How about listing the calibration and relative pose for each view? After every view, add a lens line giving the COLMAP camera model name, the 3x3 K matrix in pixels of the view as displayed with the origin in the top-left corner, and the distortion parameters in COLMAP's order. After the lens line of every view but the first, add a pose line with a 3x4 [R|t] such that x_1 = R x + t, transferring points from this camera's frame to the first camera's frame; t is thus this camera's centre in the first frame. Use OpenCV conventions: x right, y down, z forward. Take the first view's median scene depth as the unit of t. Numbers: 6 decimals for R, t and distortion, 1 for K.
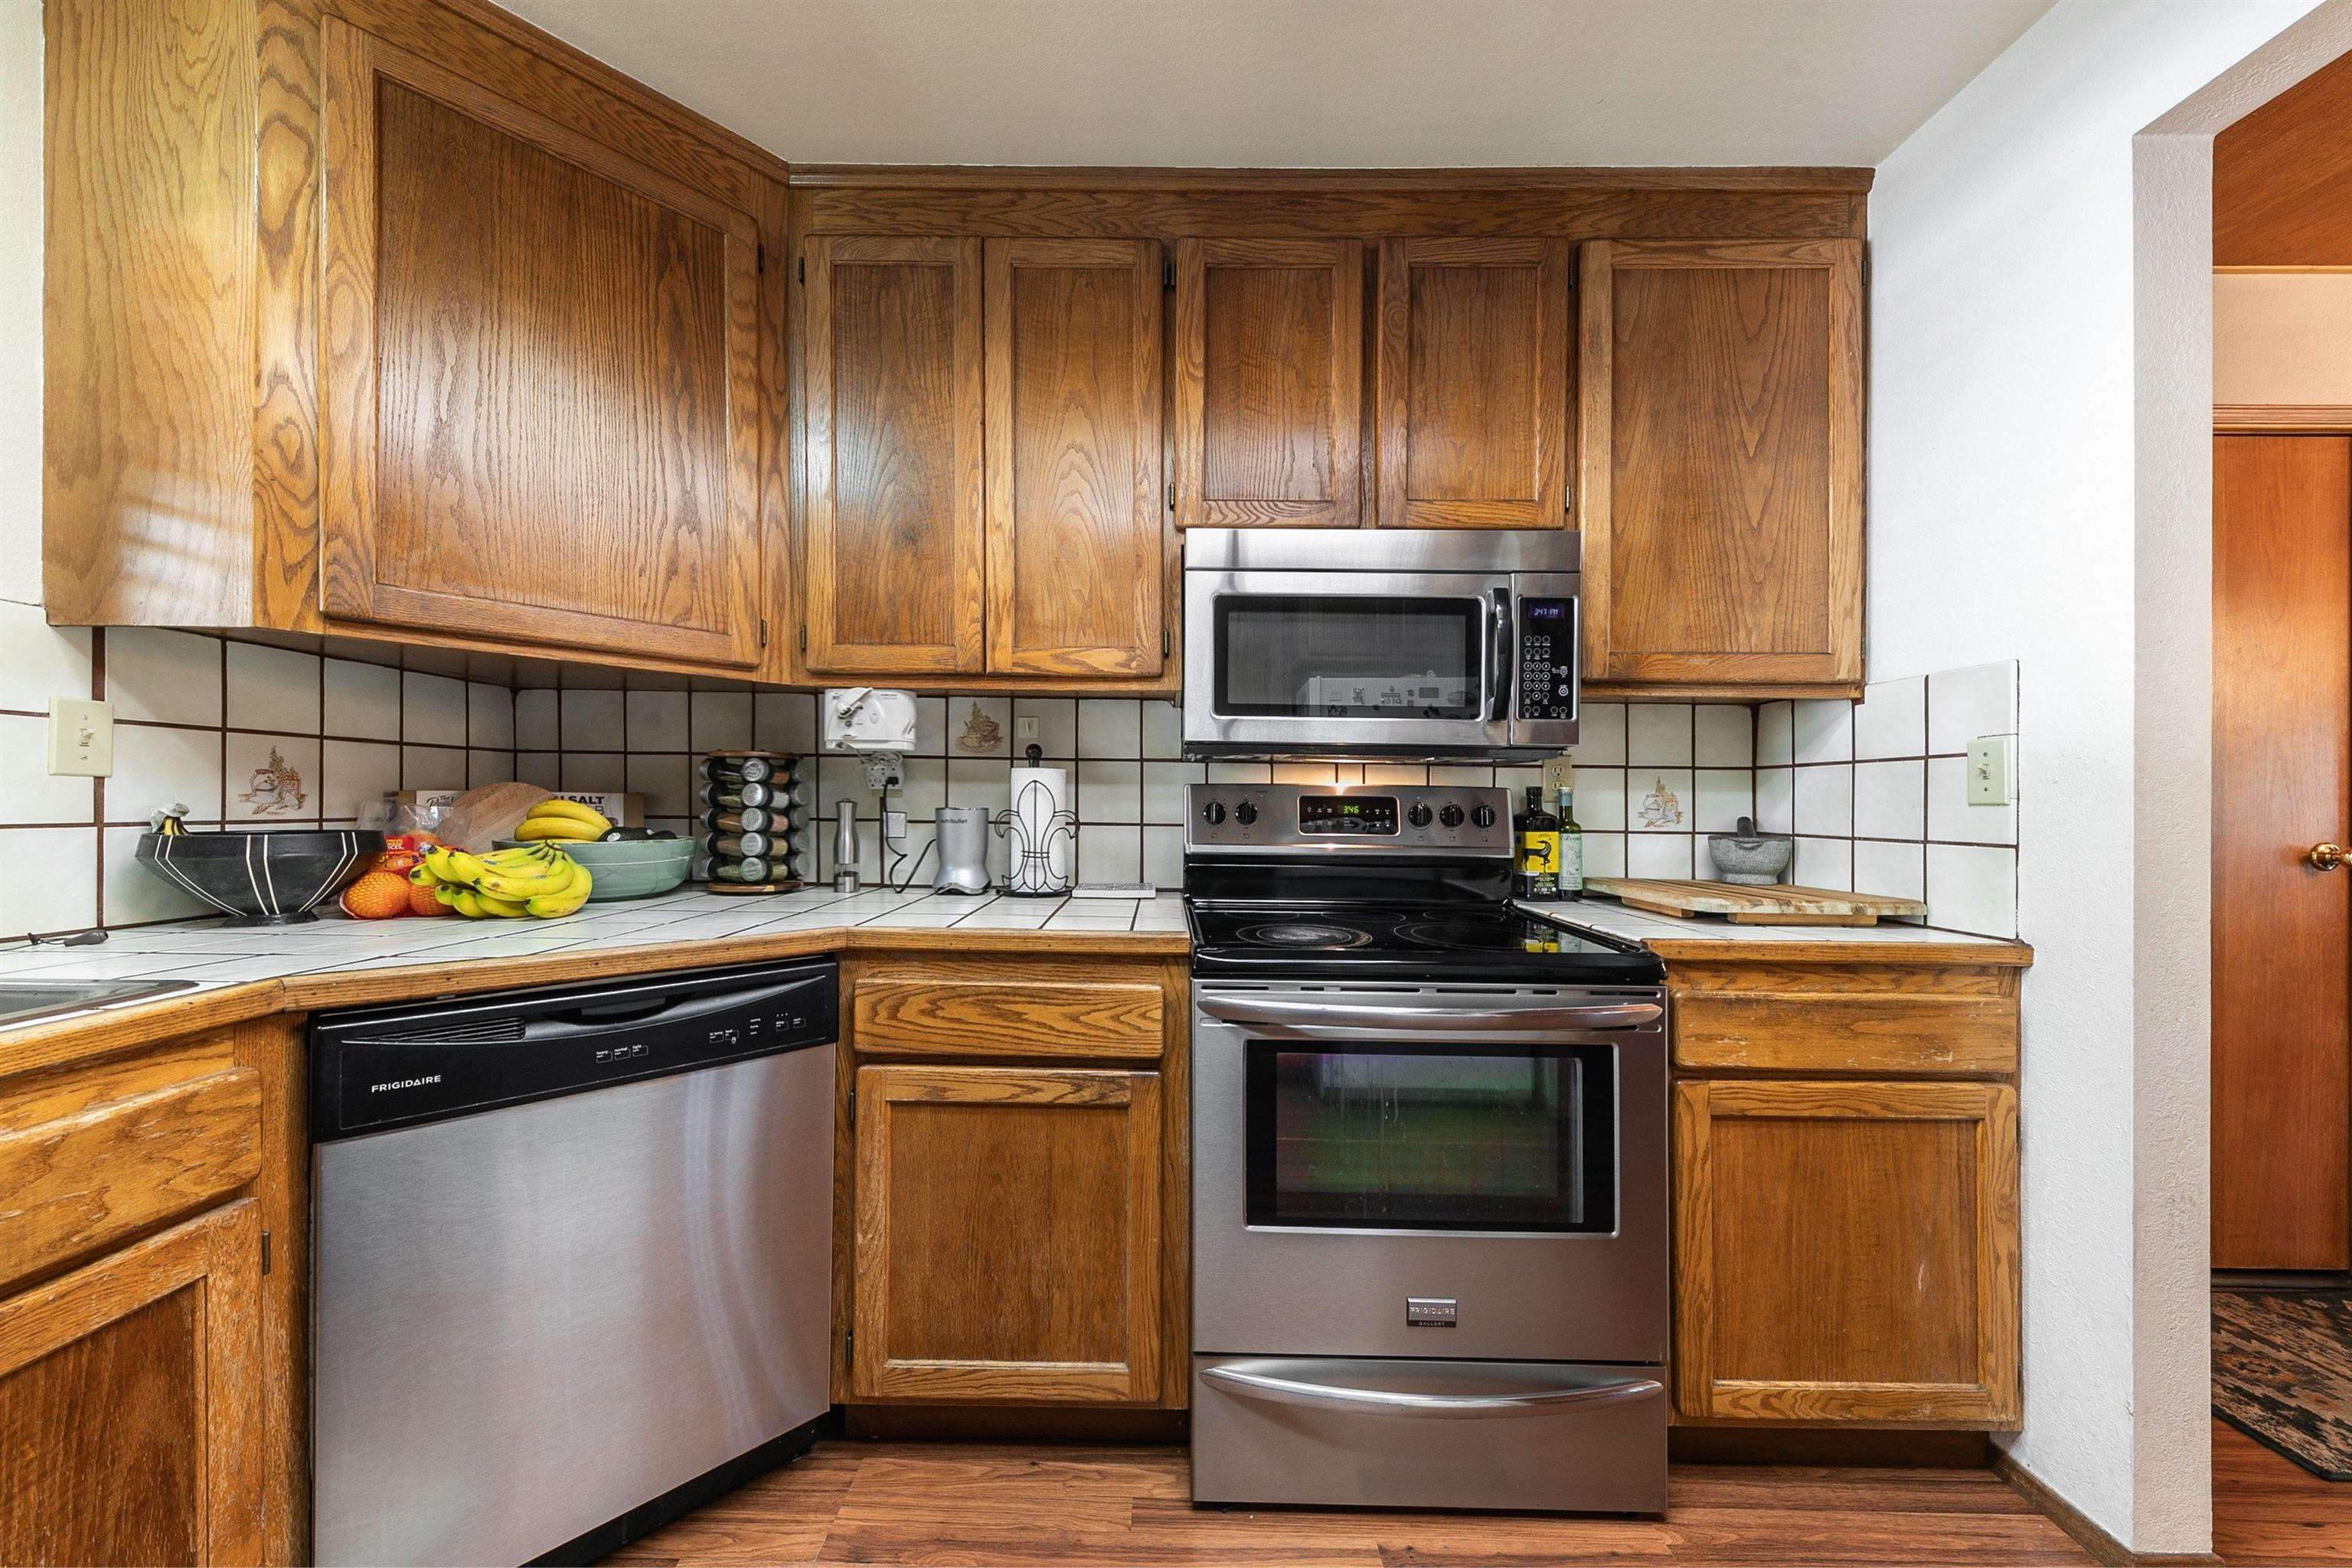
lens RADIAL K [[808.0, 0, 1162.9], [0, 808.0, 802.2], [0, 0, 1]] dist [0.009669, -0.000856]
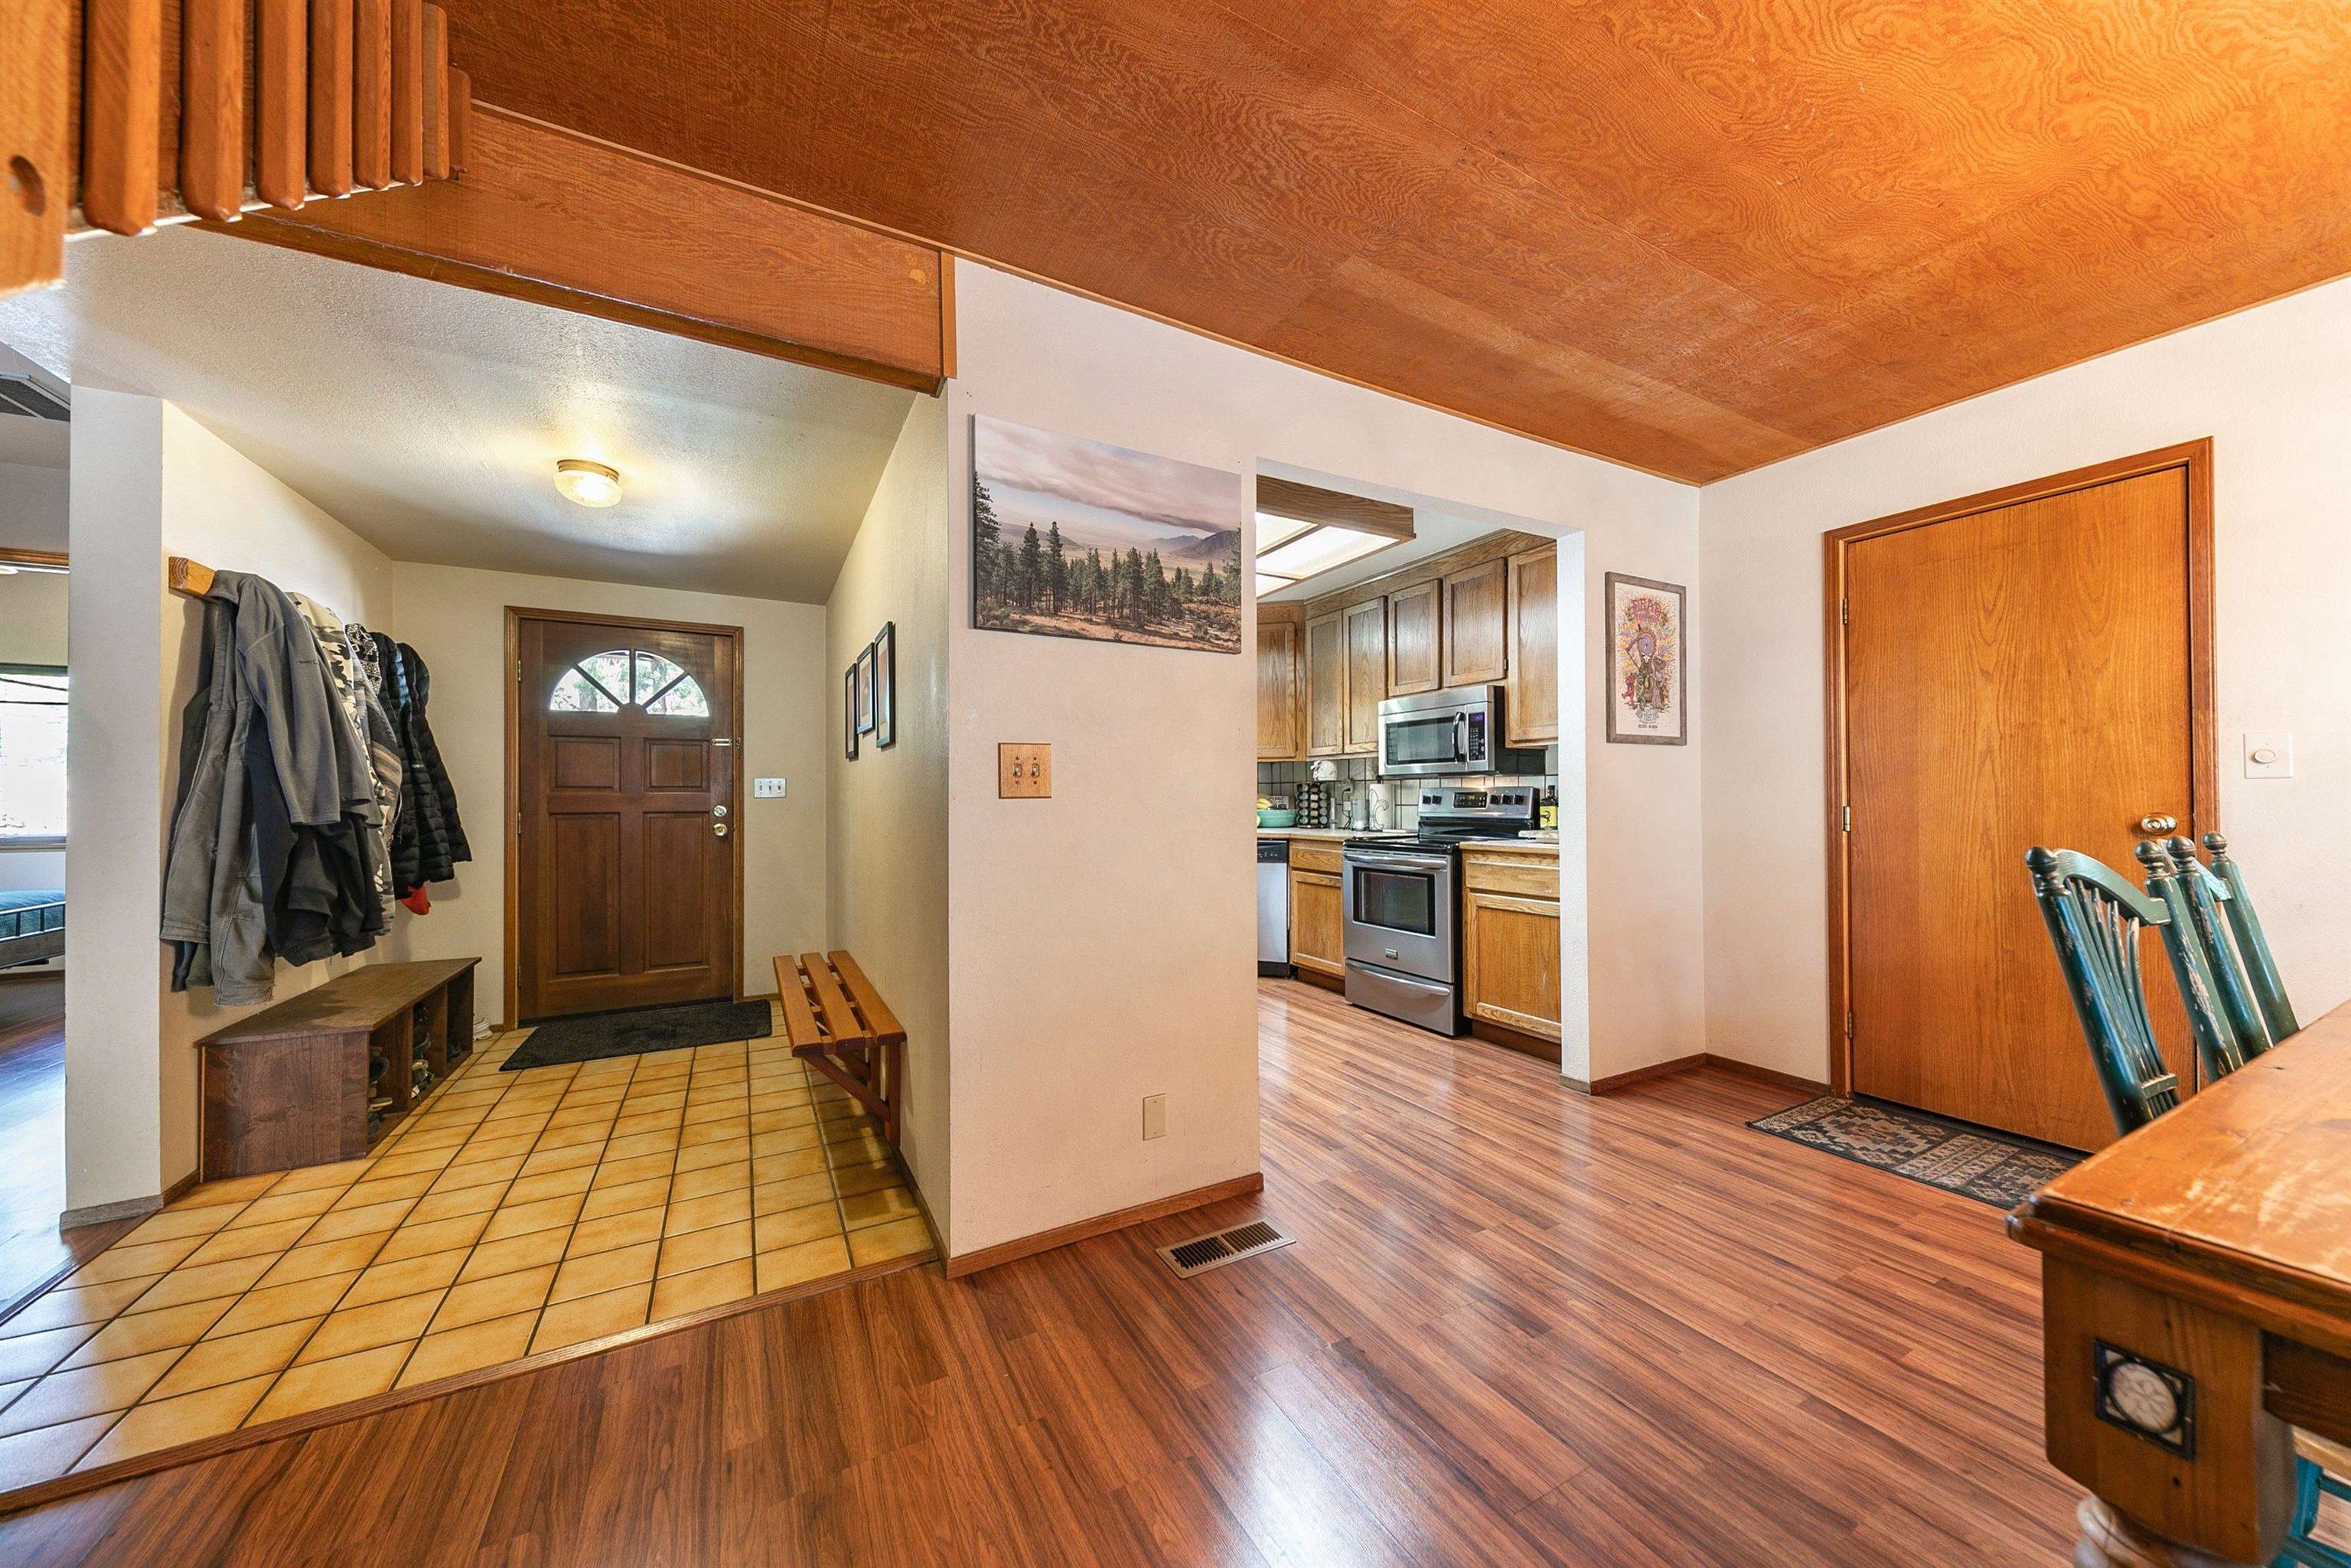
lens RADIAL K [[807.6, 0, 1196.4], [0, 807.6, 790.7], [0, 0, 1]] dist [0.009669, -0.000856]
pose [[0.500666, -0.024579, -0.865292, 2.555210], [0.003412, 0.999645, -0.026422, 0.065223], [0.865634, 0.010276, 0.500572, -1.184483]]
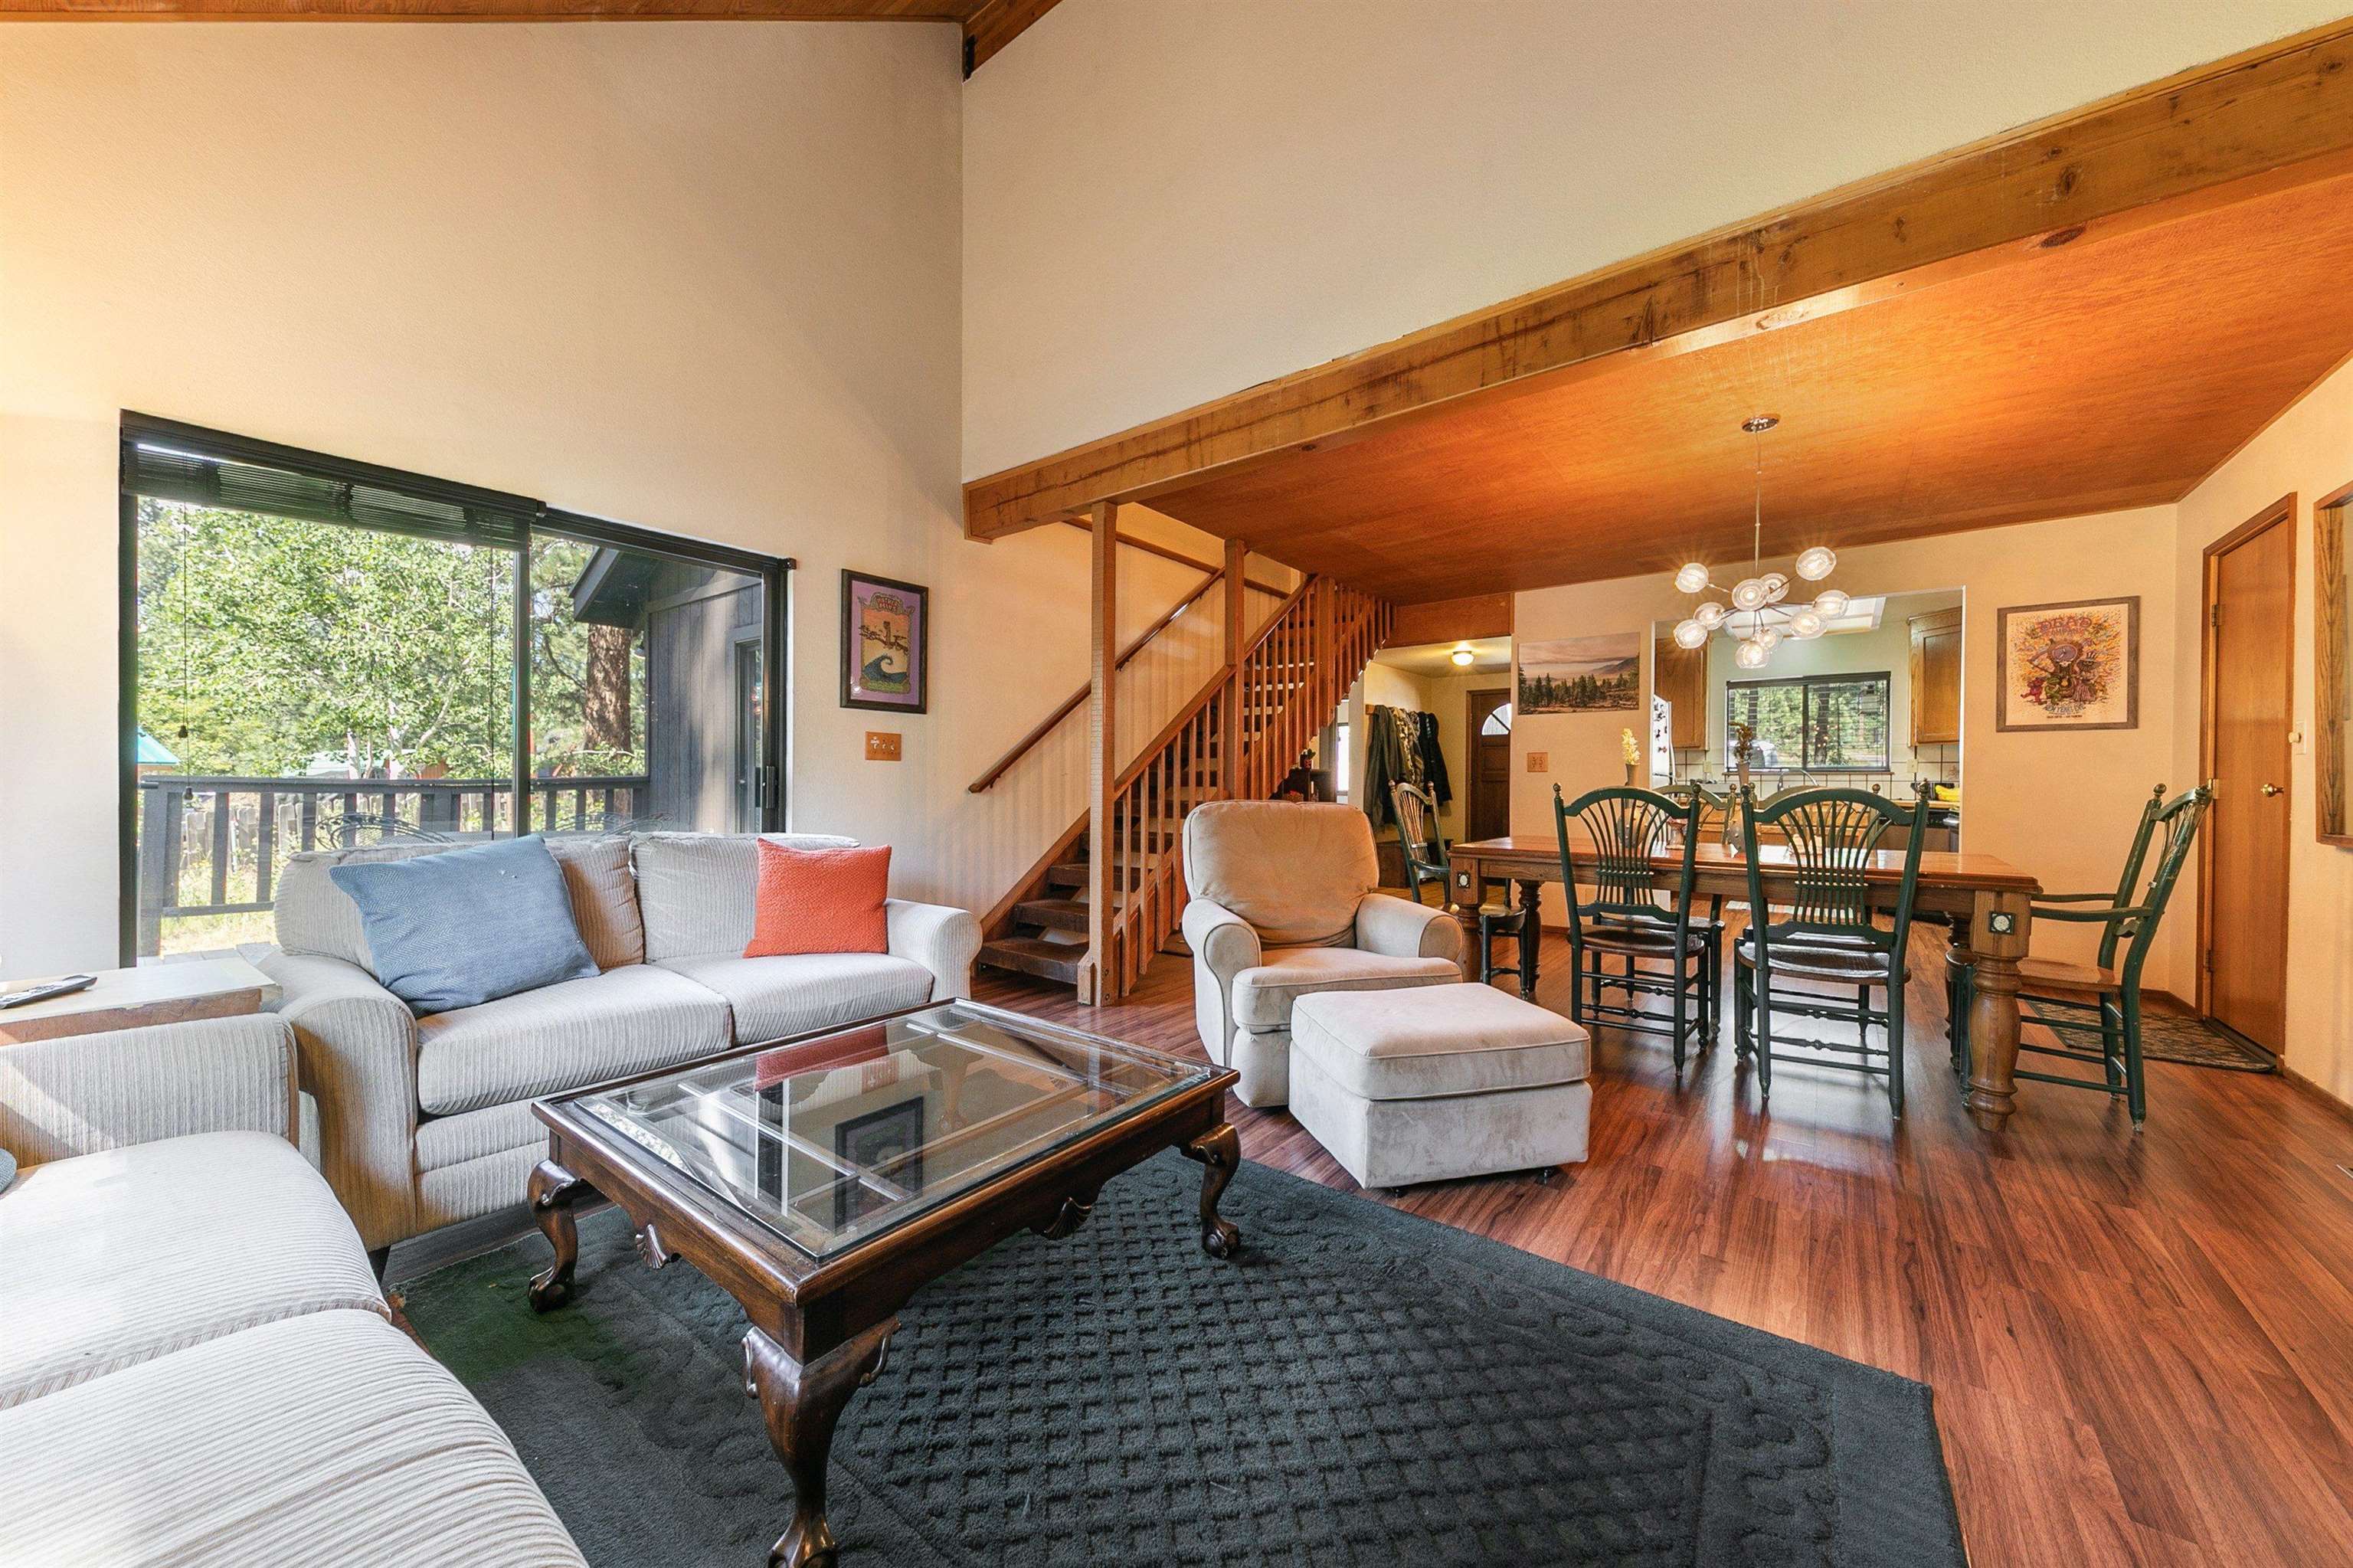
lens RADIAL K [[808.3, 0, 1179.1], [0, 808.3, 785.4], [0, 0, 1]] dist [0.009669, -0.000856]
pose [[-0.611045, -0.012758, -0.791493, 5.569030], [-0.022760, 0.999740, 0.001457, 0.146886], [0.791268, 0.018905, -0.611177, 0.362886]]
